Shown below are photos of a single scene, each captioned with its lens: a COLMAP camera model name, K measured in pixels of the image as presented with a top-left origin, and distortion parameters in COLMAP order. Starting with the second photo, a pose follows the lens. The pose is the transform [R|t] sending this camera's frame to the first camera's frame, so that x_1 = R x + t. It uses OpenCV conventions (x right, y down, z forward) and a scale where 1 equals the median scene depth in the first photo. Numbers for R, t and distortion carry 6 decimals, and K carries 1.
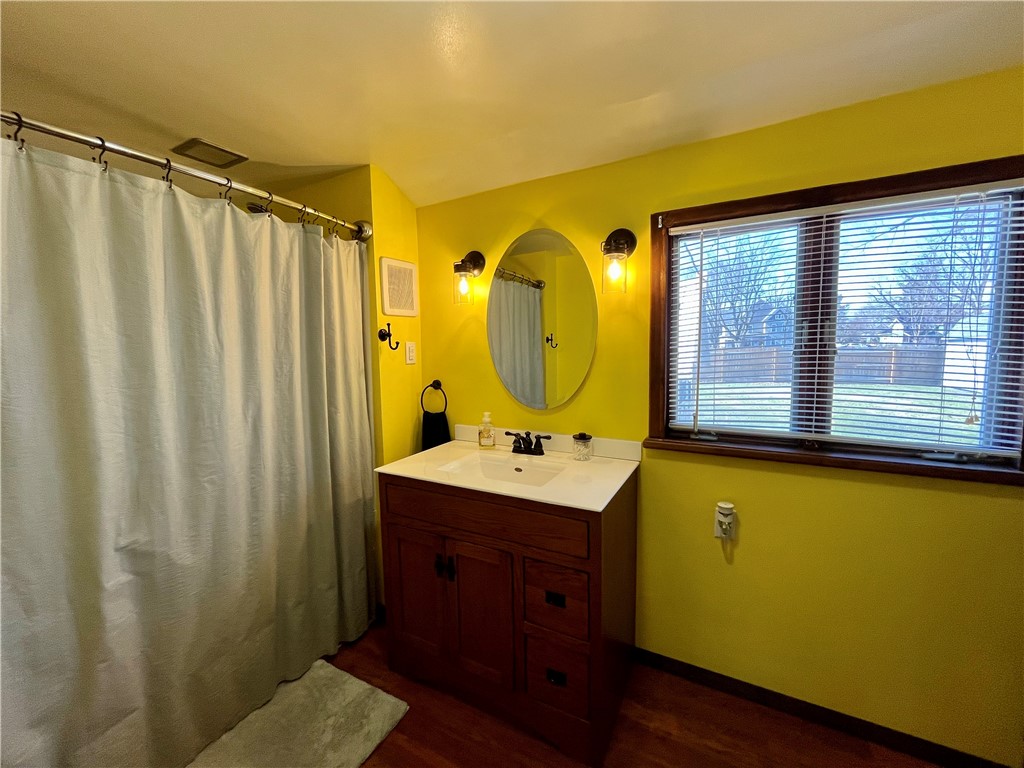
lens RADIAL K [[416.2, 0, 509.8], [0, 416.2, 383.2], [0, 0, 1]] dist [-0.002639, 0.000191]
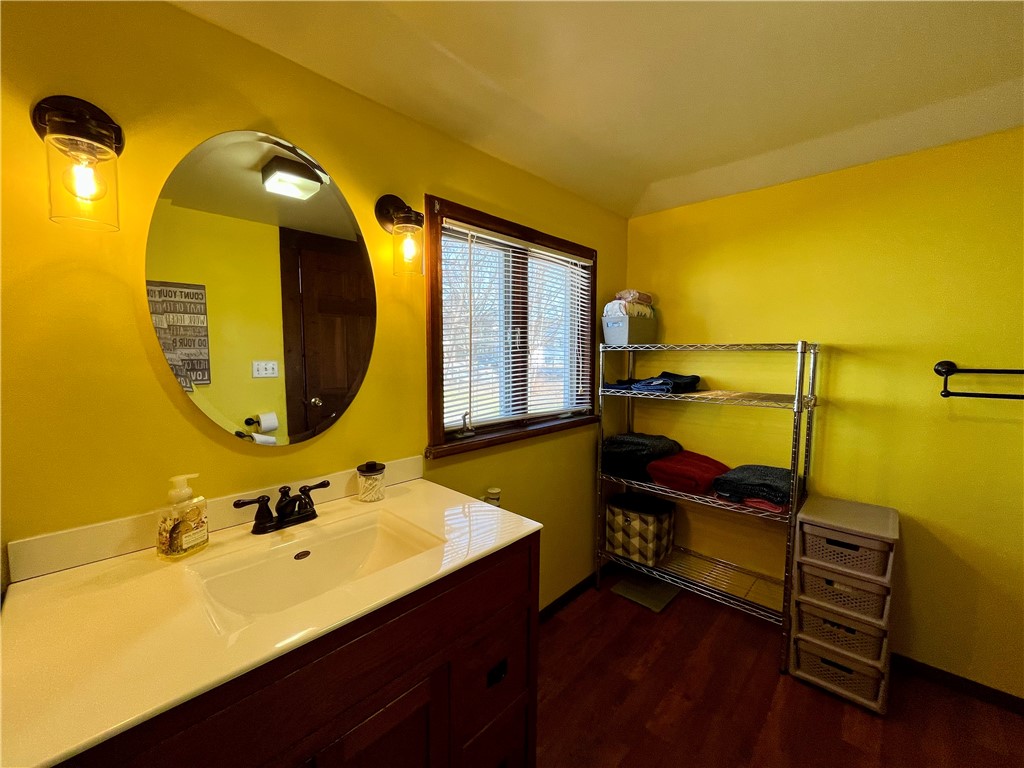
lens RADIAL K [[416.2, 0, 509.8], [0, 416.2, 383.2], [0, 0, 1]] dist [-0.002639, 0.000191]
pose [[0.246560, -0.059416, 0.967304, -0.468768], [0.073194, 0.996410, 0.042547, -0.029745], [-0.966359, 0.060311, 0.250024, 0.606112]]
